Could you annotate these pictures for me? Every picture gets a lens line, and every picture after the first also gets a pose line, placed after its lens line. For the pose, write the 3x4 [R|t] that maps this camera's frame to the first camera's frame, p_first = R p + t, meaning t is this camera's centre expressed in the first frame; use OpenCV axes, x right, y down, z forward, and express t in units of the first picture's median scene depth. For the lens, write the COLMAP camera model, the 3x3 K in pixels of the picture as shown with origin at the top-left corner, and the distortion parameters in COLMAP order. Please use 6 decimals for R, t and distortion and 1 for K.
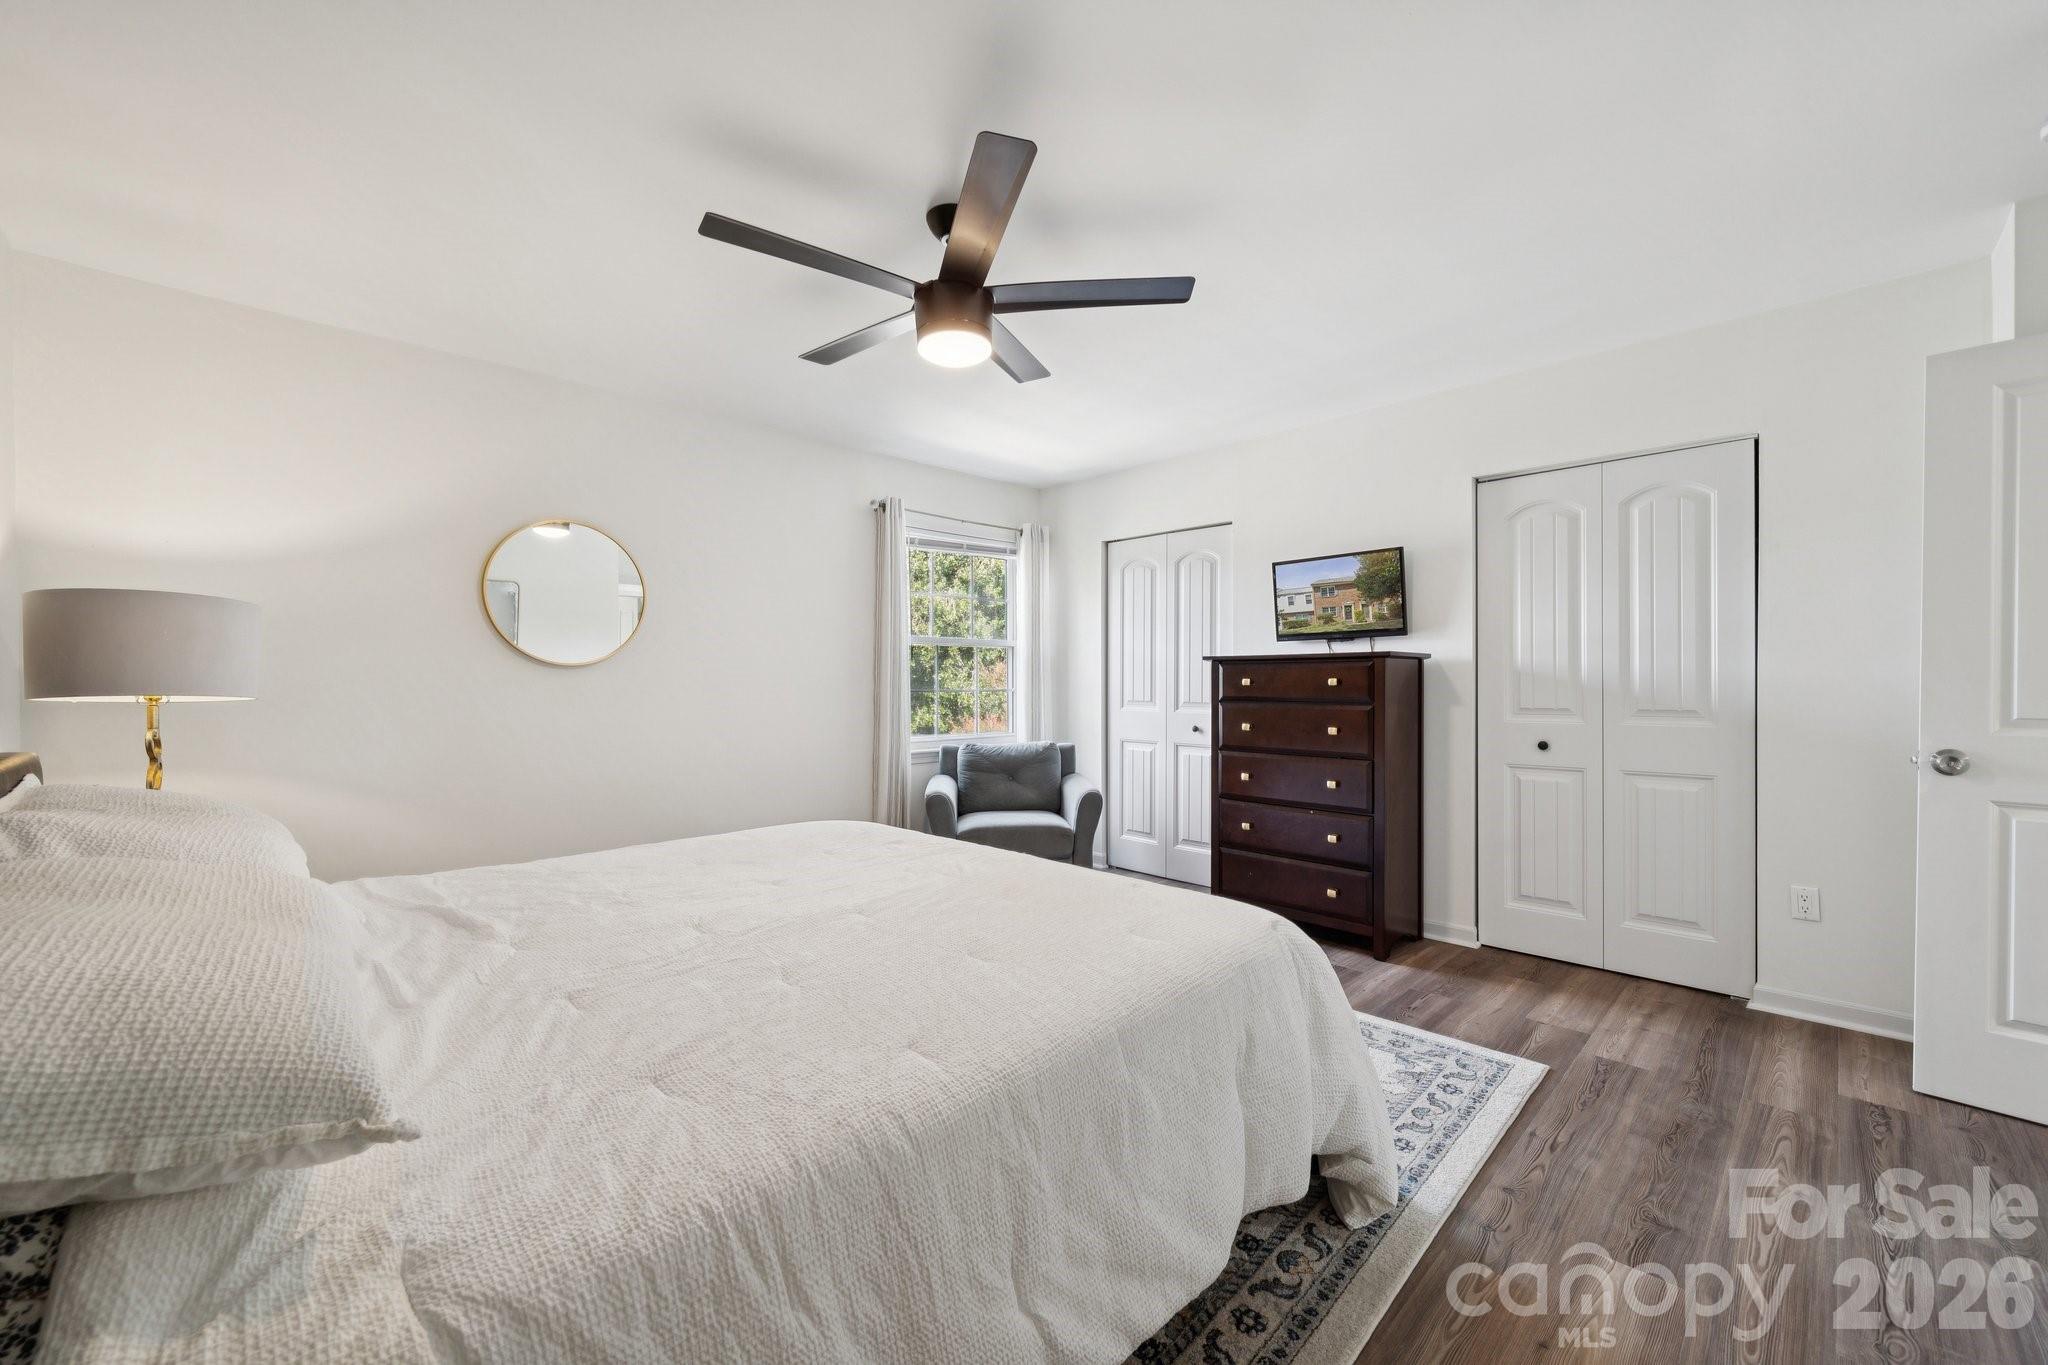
lens RADIAL K [[801.5, 0, 1034.8], [0, 801.5, 686.9], [0, 0, 1]] dist [0.002116, 0.000191]
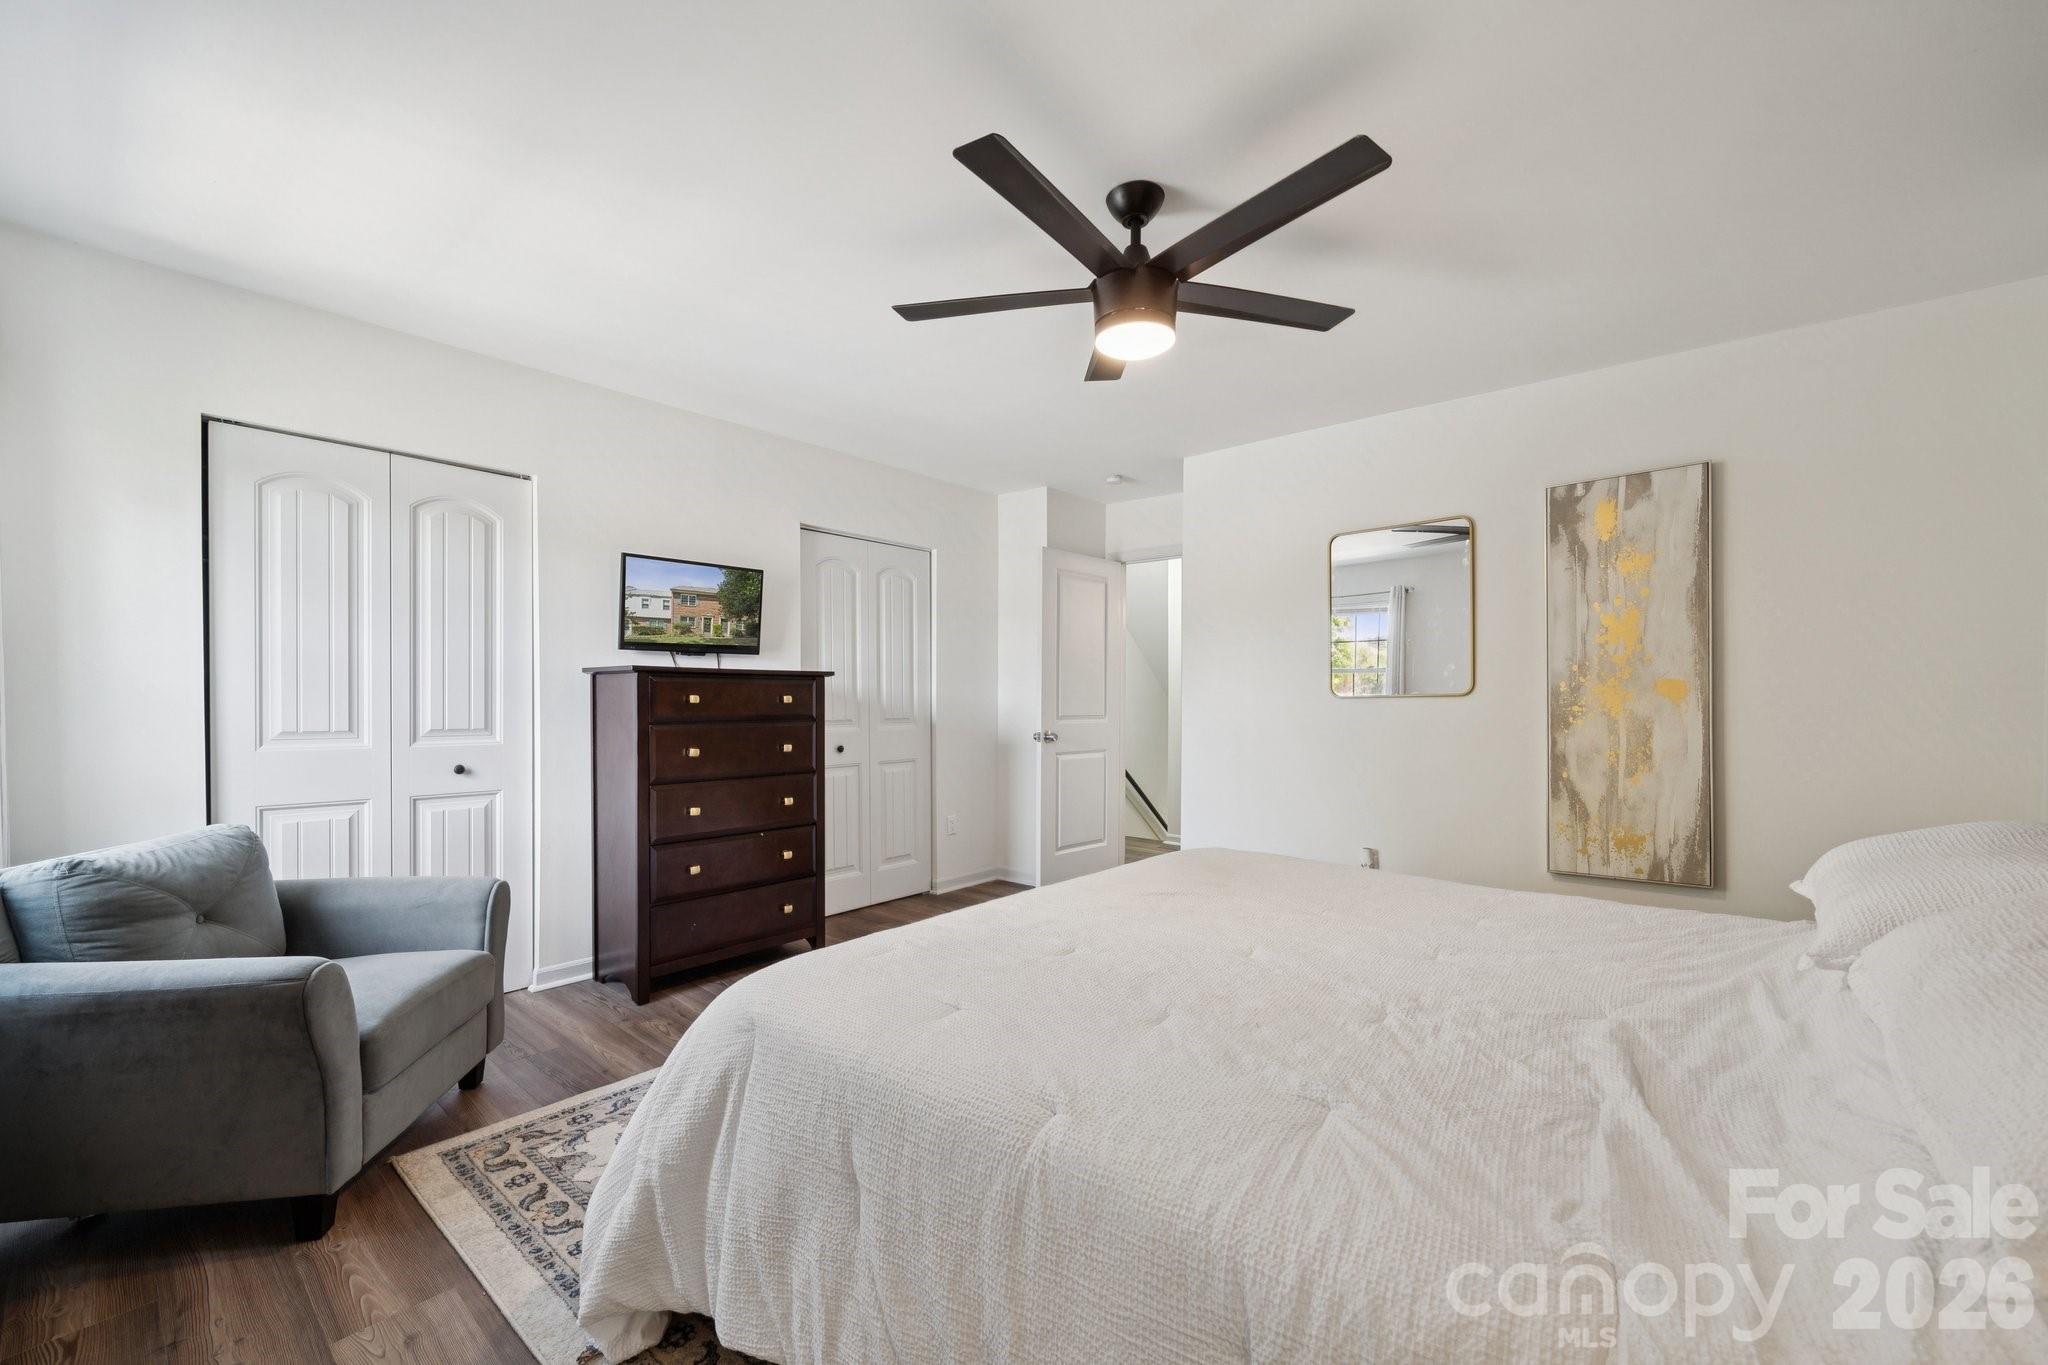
lens RADIAL K [[868.5, 0, 1017.6], [0, 868.5, 694.7], [0, 0, 1]] dist [0.001820, 0.000144]
pose [[-0.107098, 0.003076, 0.994244, -0.670770], [0.001629, 0.999994, -0.002919, -0.007262], [-0.994247, 0.001307, -0.107102, 0.748003]]
